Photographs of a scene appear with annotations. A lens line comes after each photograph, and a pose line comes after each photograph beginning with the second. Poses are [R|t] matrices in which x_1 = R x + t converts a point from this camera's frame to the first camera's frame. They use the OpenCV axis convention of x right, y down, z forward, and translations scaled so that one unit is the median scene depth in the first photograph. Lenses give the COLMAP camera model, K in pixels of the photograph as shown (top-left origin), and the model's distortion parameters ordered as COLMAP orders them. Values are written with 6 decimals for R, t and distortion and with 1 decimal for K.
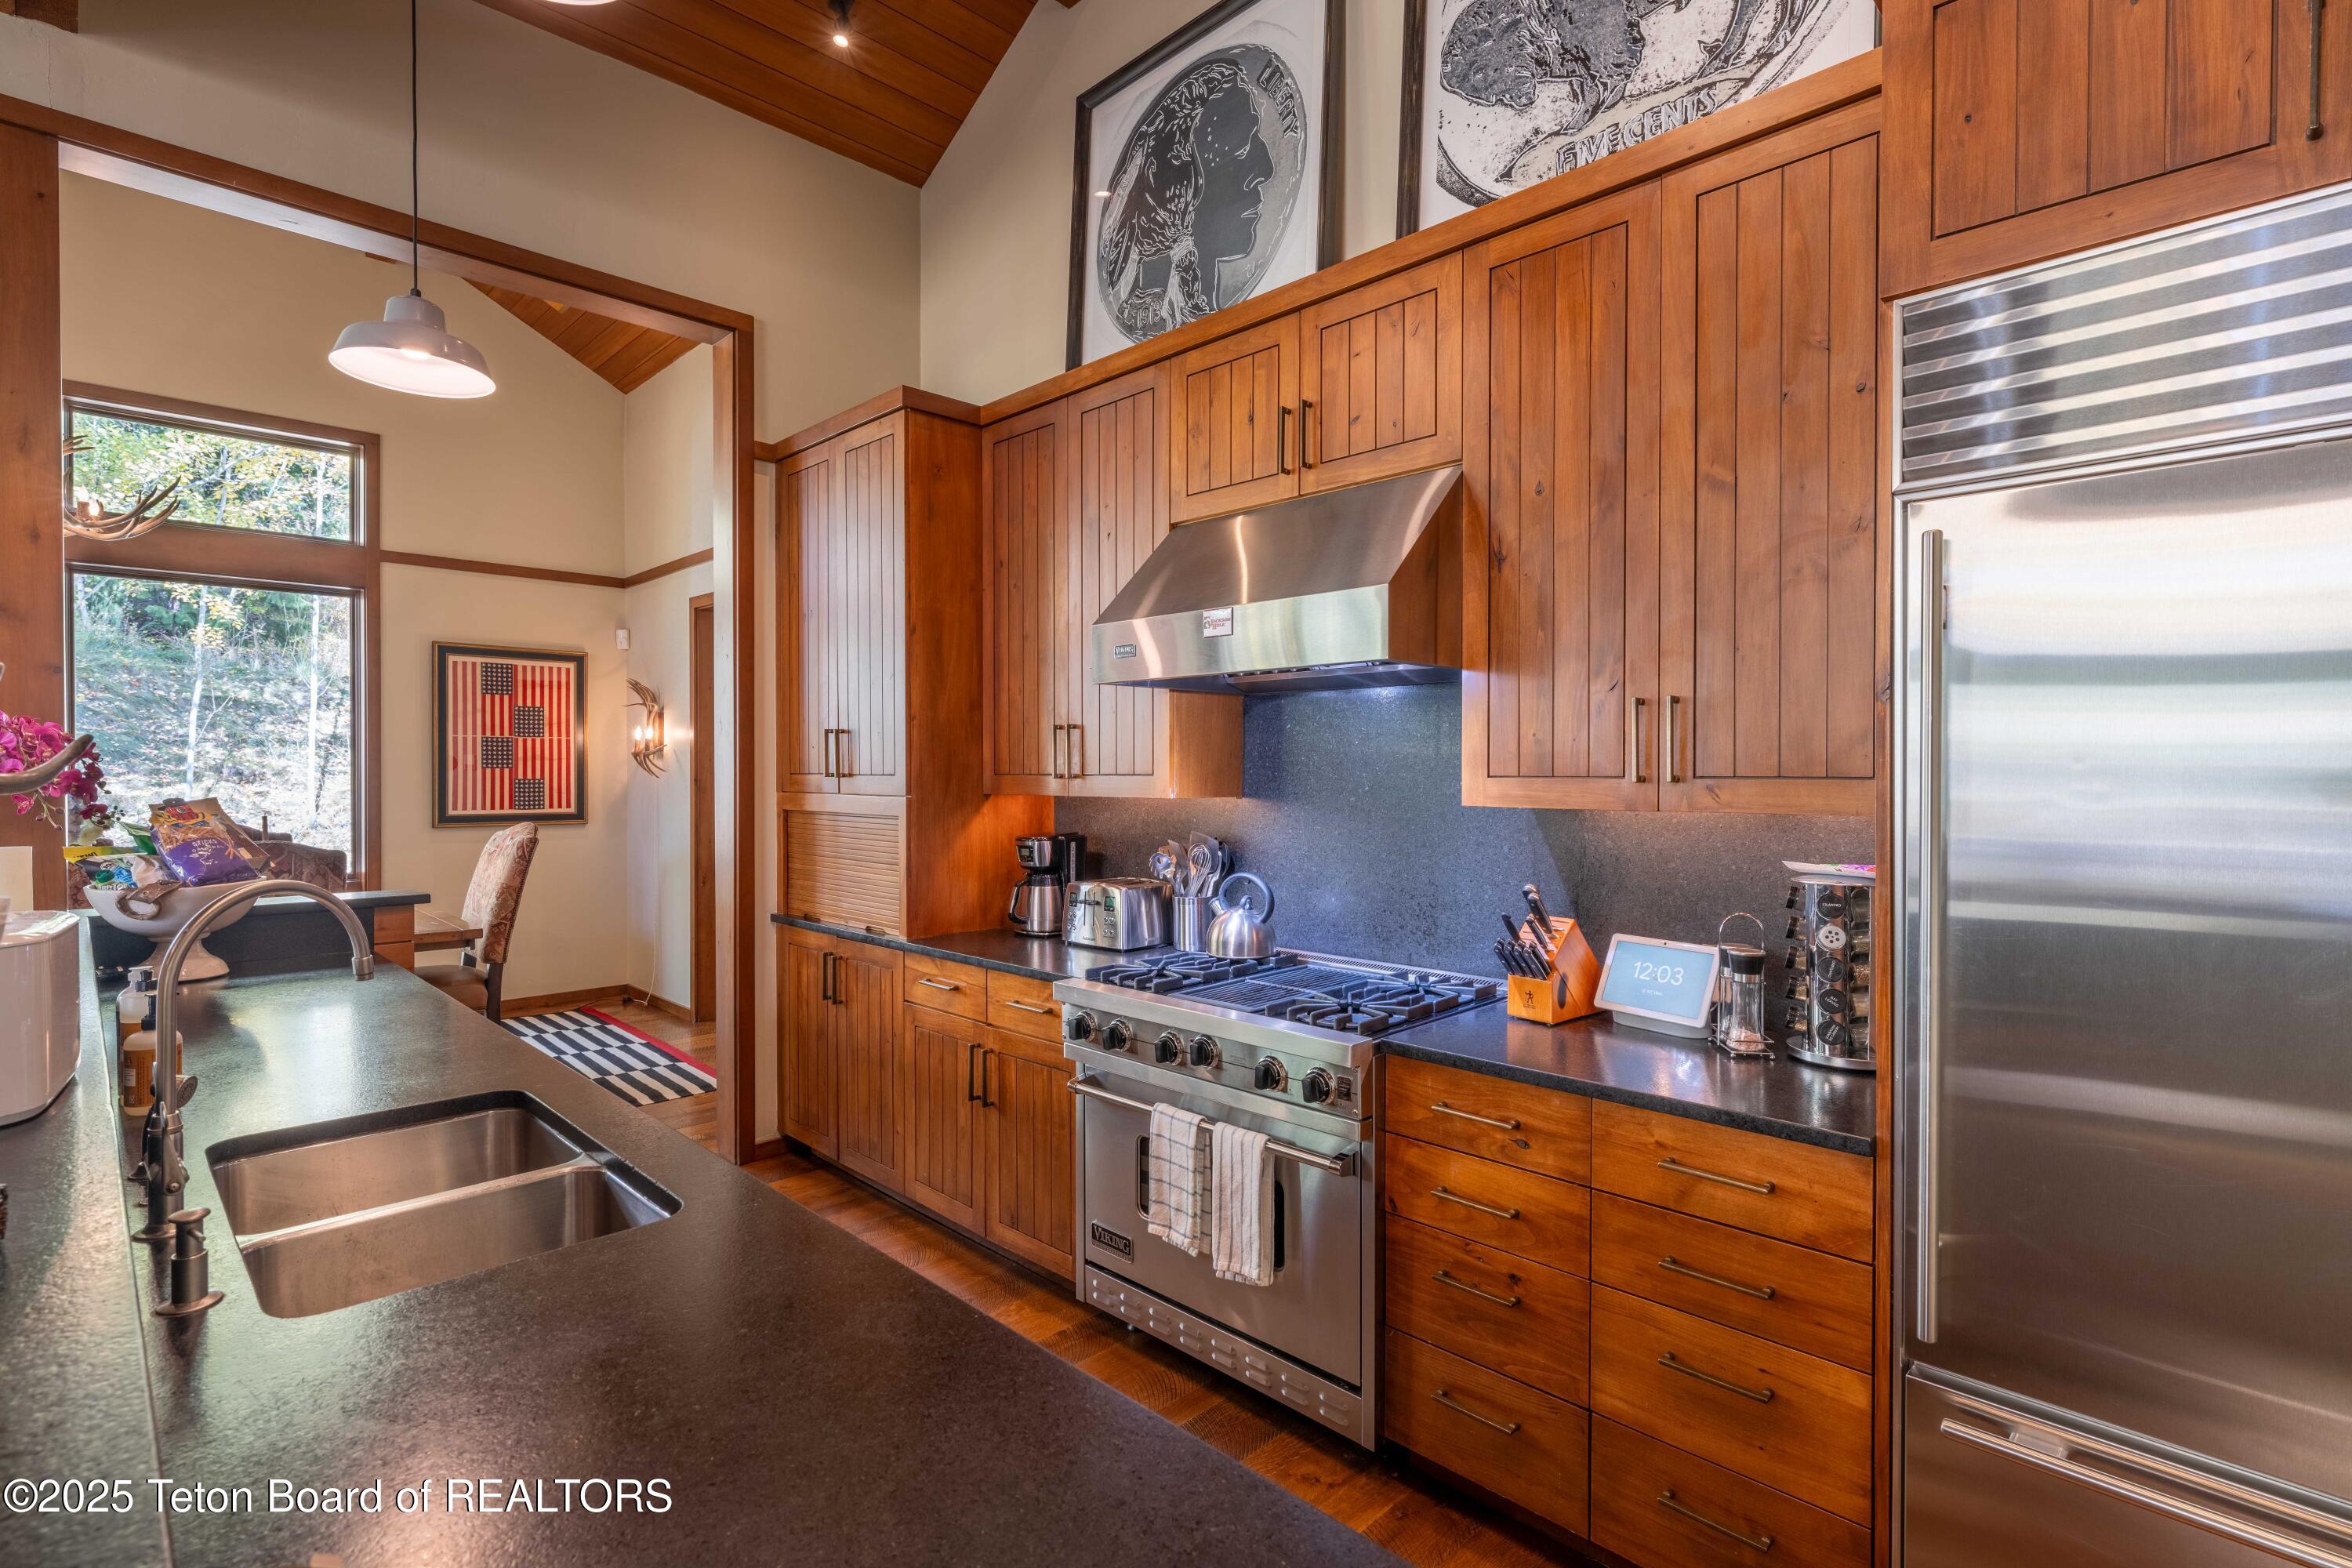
lens RADIAL K [[1132.7, 0, 1176.0], [0, 1132.7, 784.0], [0, 0, 1]] dist [-0.001342, 0.000392]
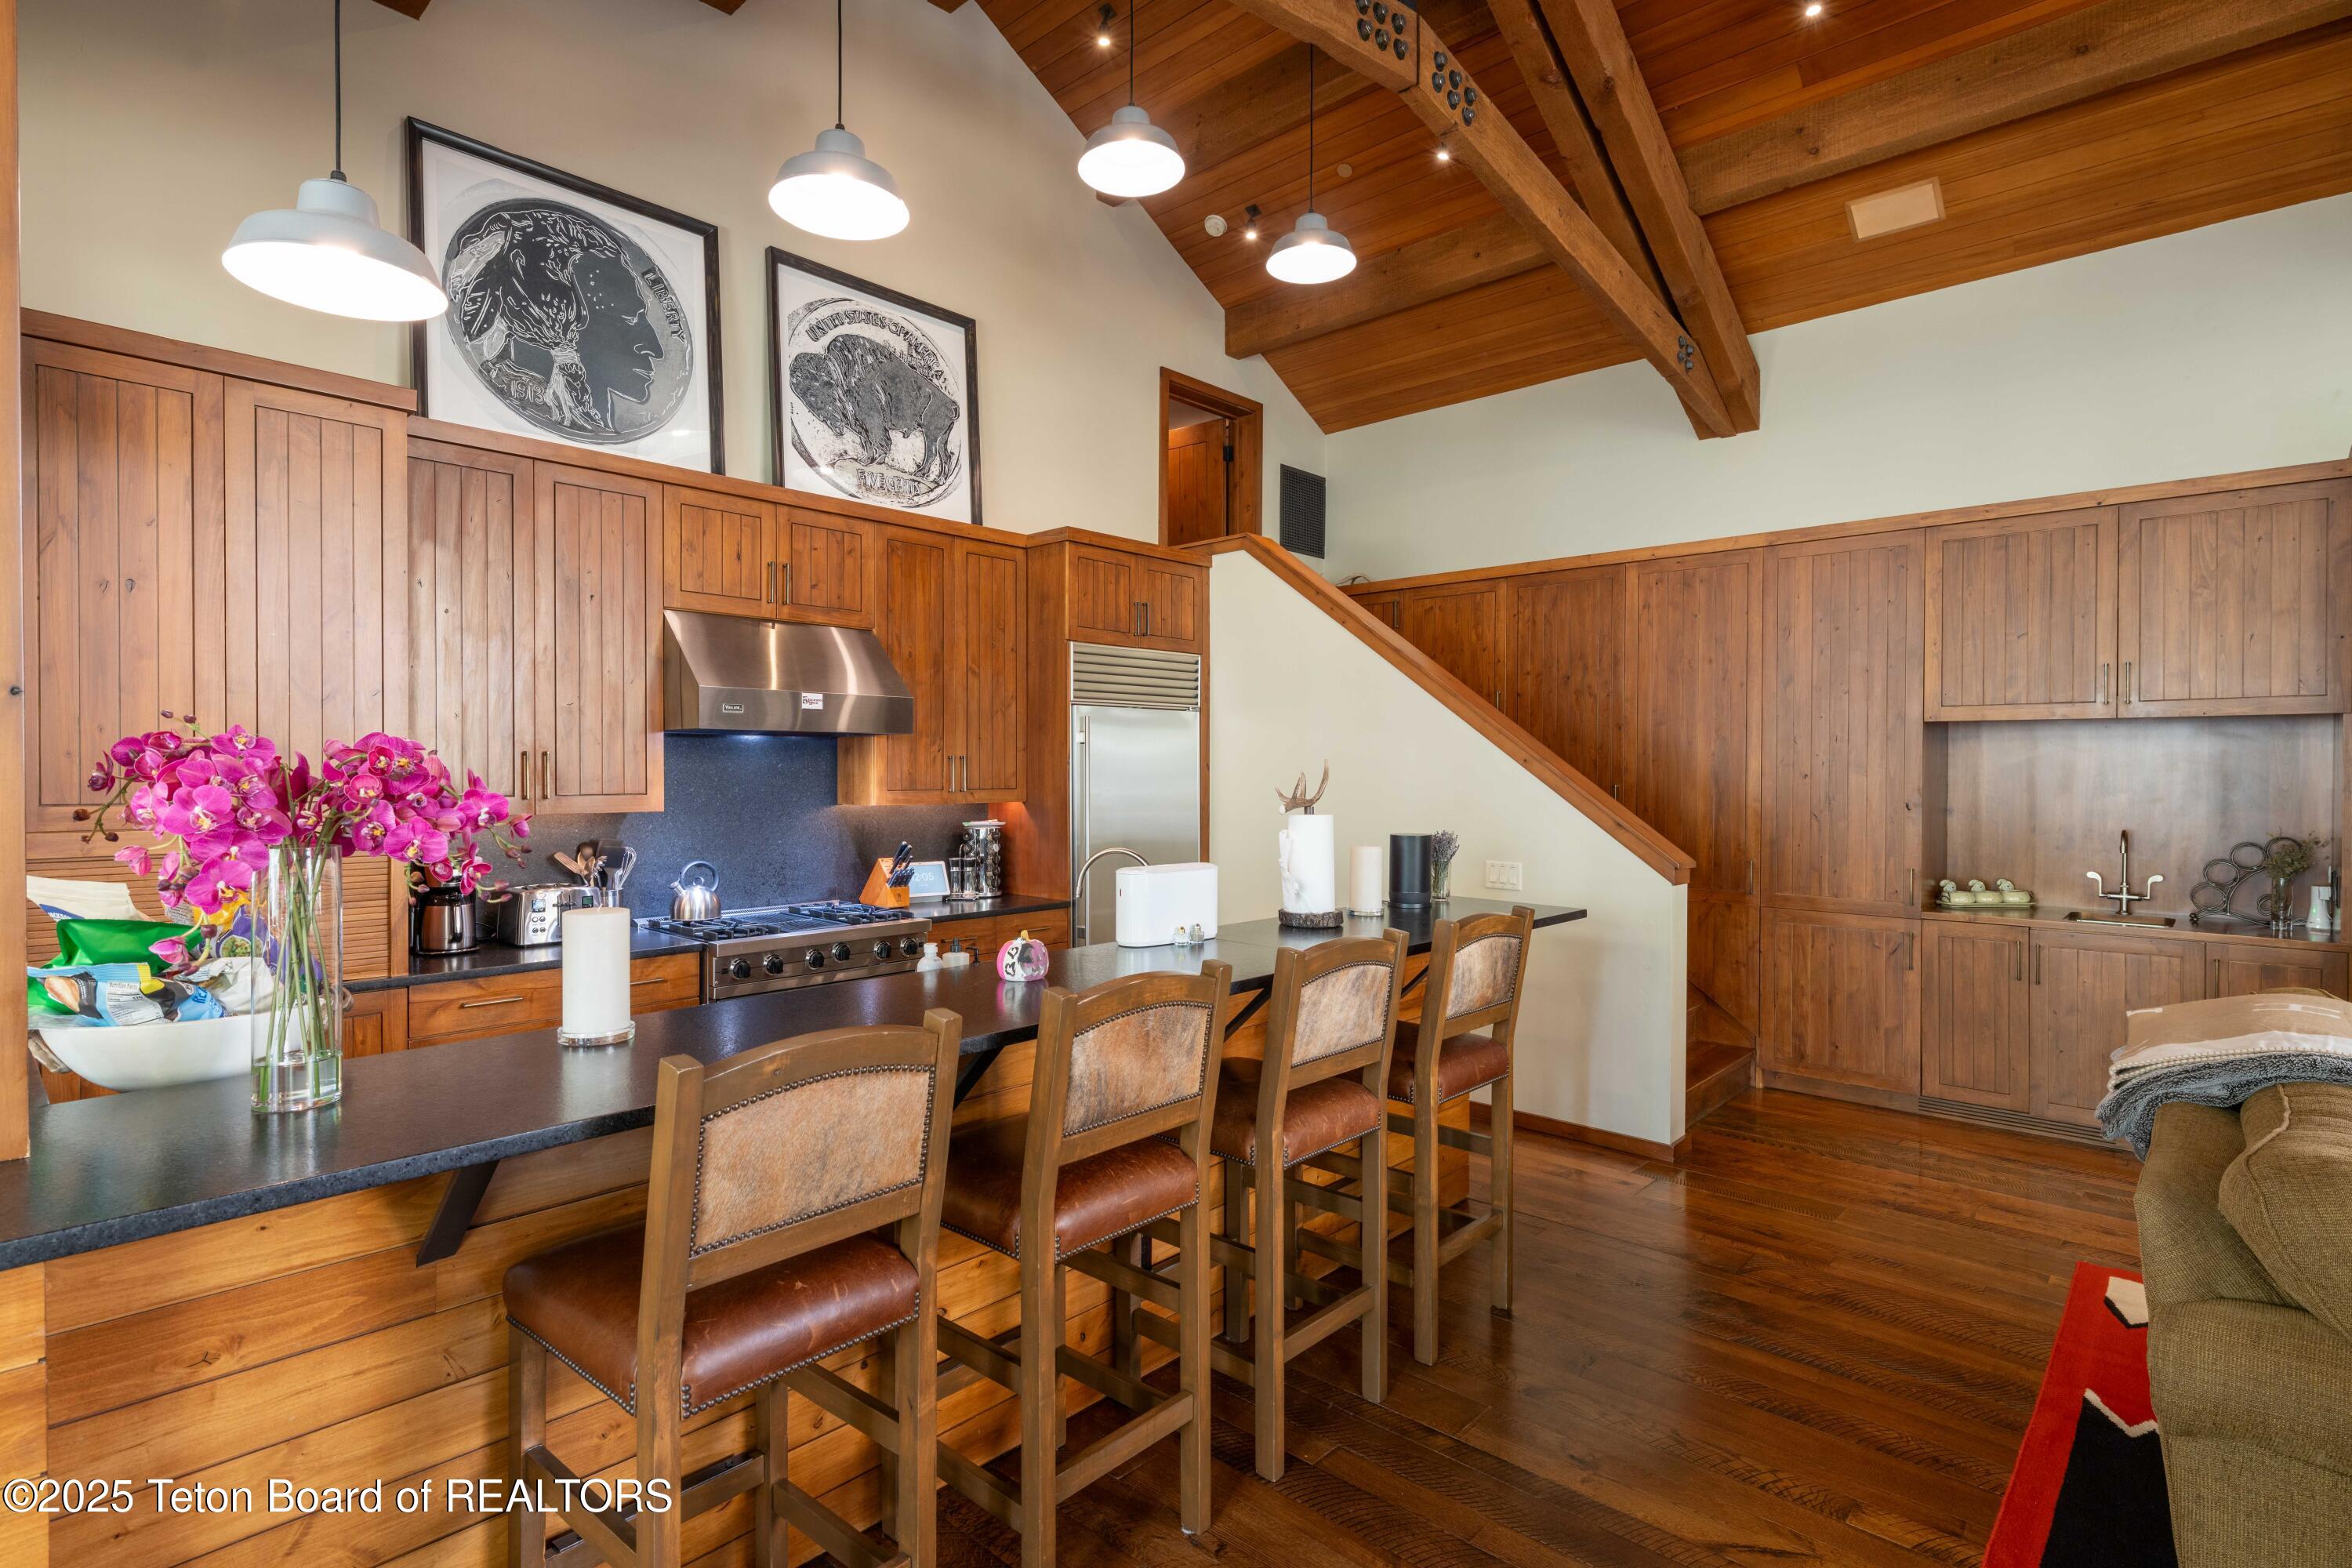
lens RADIAL K [[1132.7, 0, 1176.0], [0, 1132.7, 784.0], [0, 0, 1]] dist [-0.001342, 0.000392]
pose [[-0.050559, -0.012410, 0.998644, -1.375532], [0.003922, 0.999913, 0.012624, -0.033481], [-0.998713, 0.004555, -0.050506, 0.461048]]
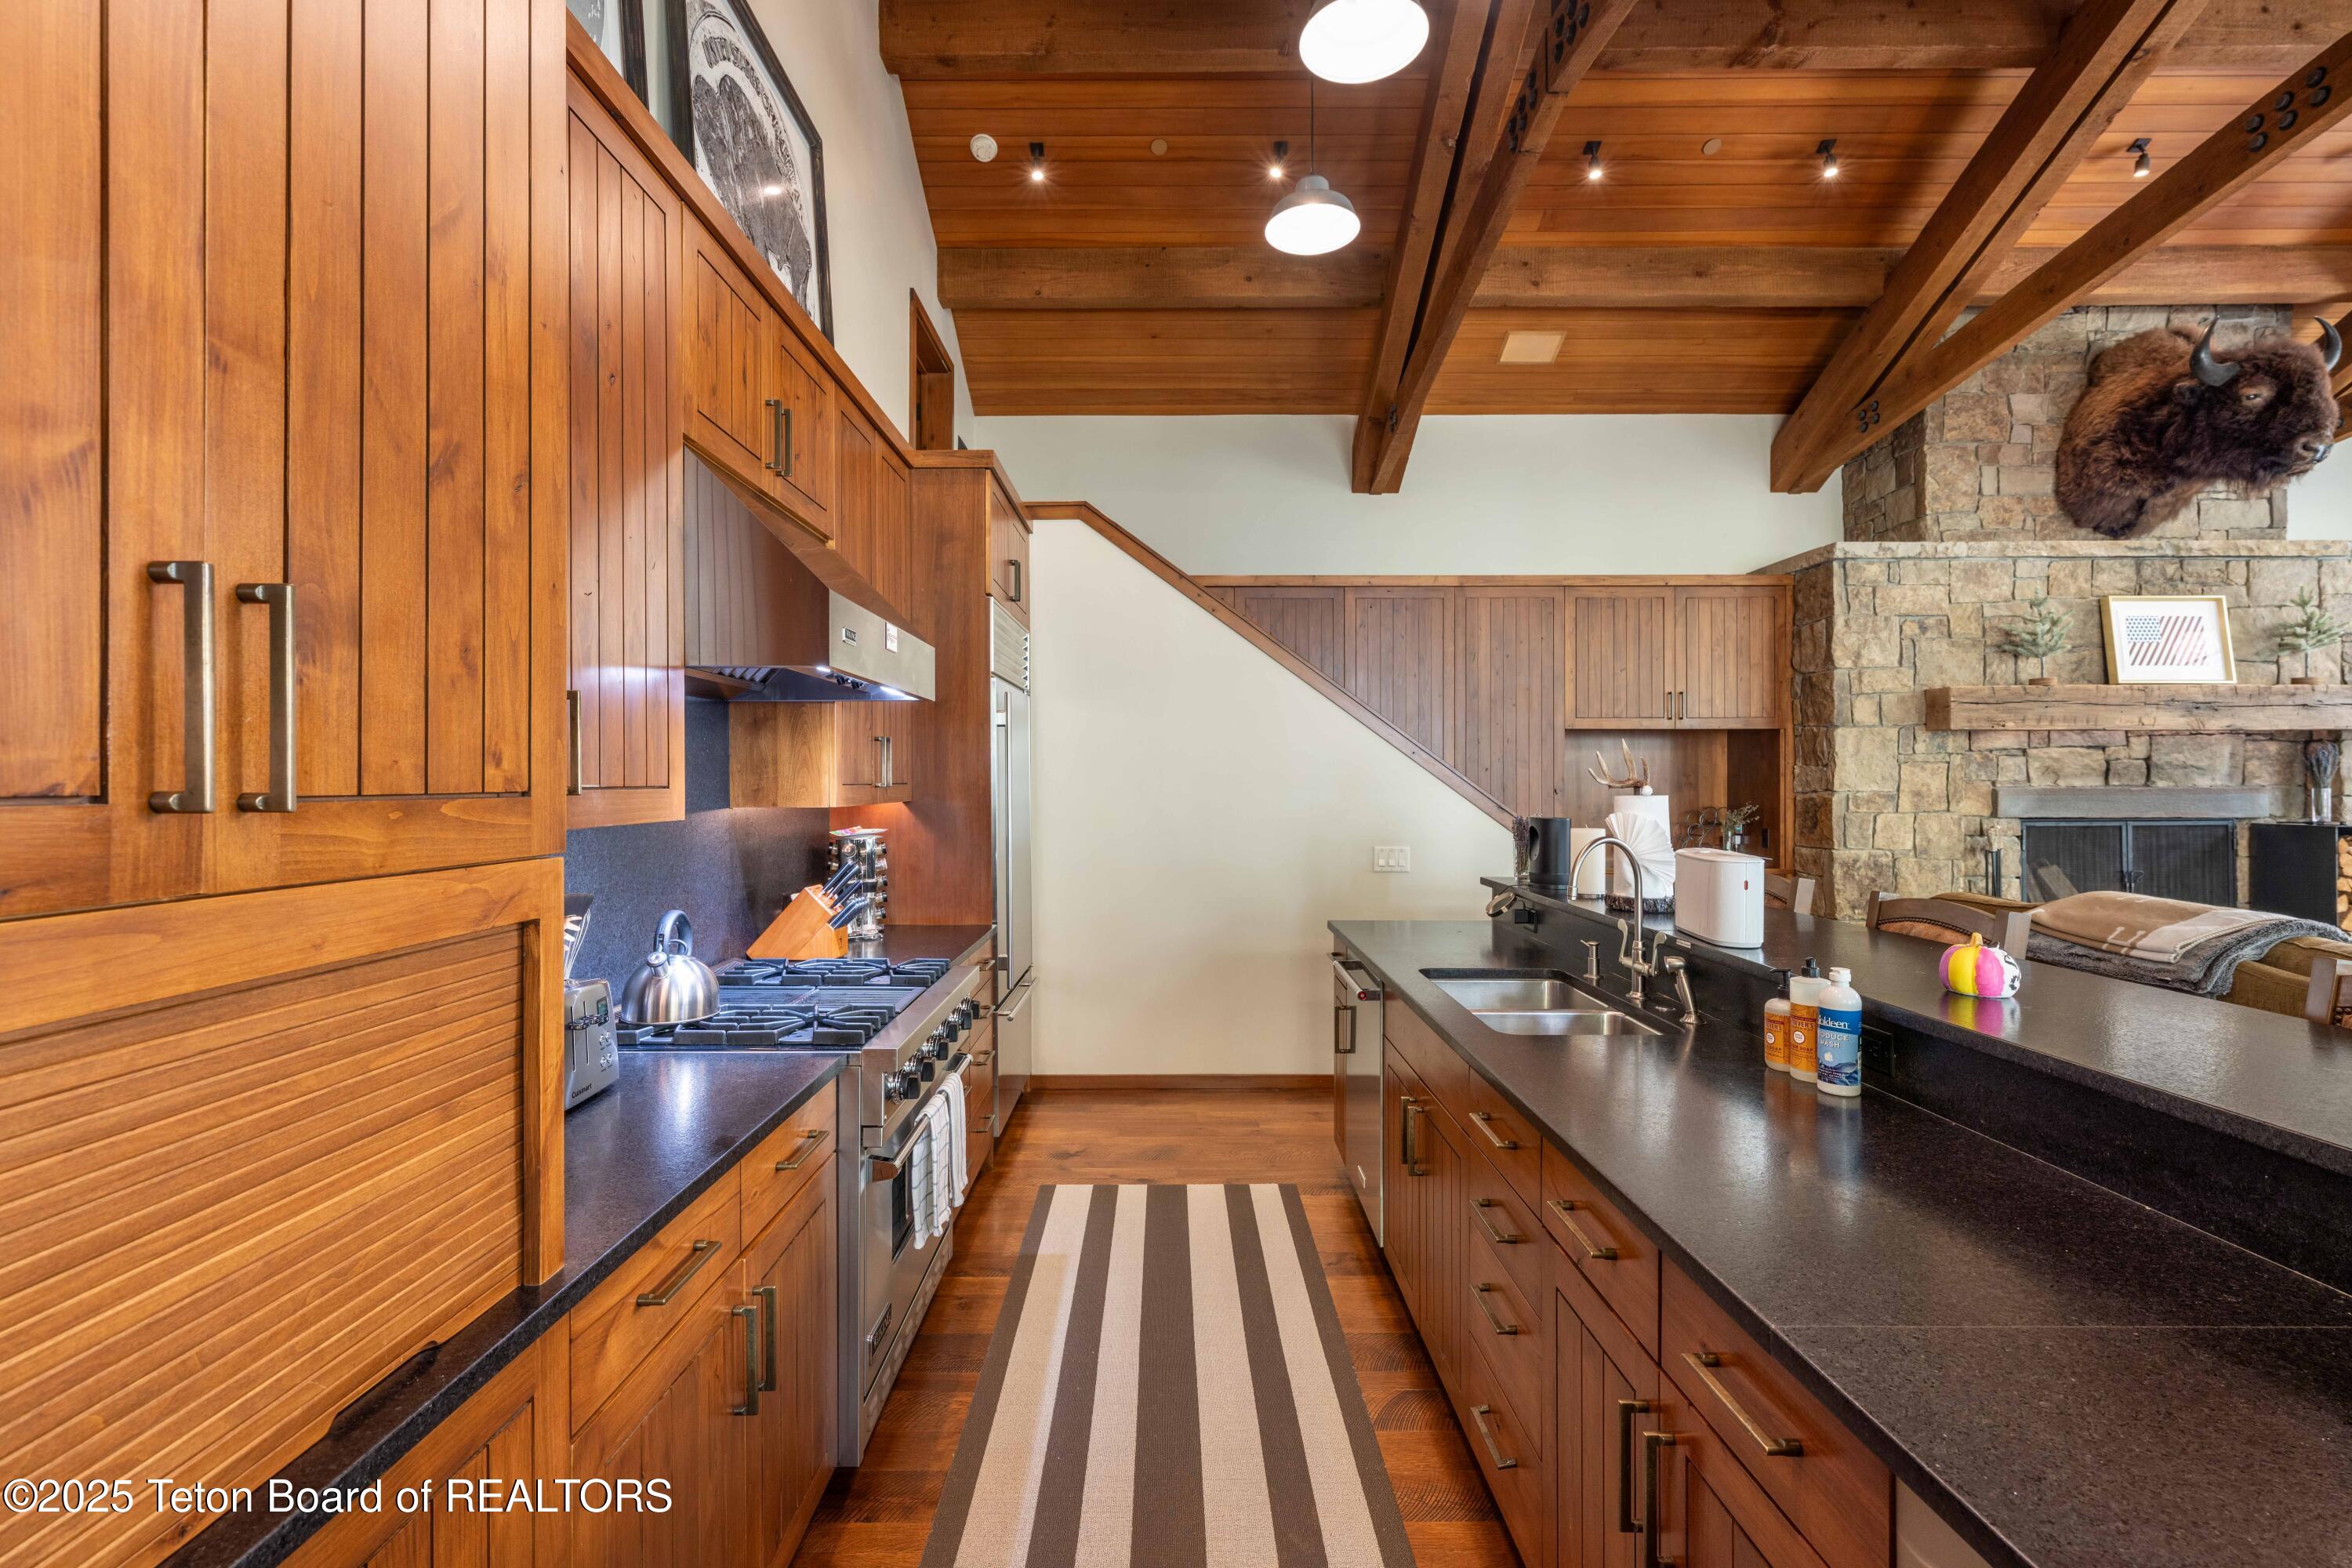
lens RADIAL K [[1010.1, 0, 1176.0], [0, 1010.1, 784.0], [0, 0, 1]] dist [-0.000554, 0.000087]
pose [[-0.709661, 0.000111, 0.704543, -0.664704], [0.008219, 0.999933, 0.008121, -0.013061], [-0.704495, 0.011553, -0.709615, 1.230957]]
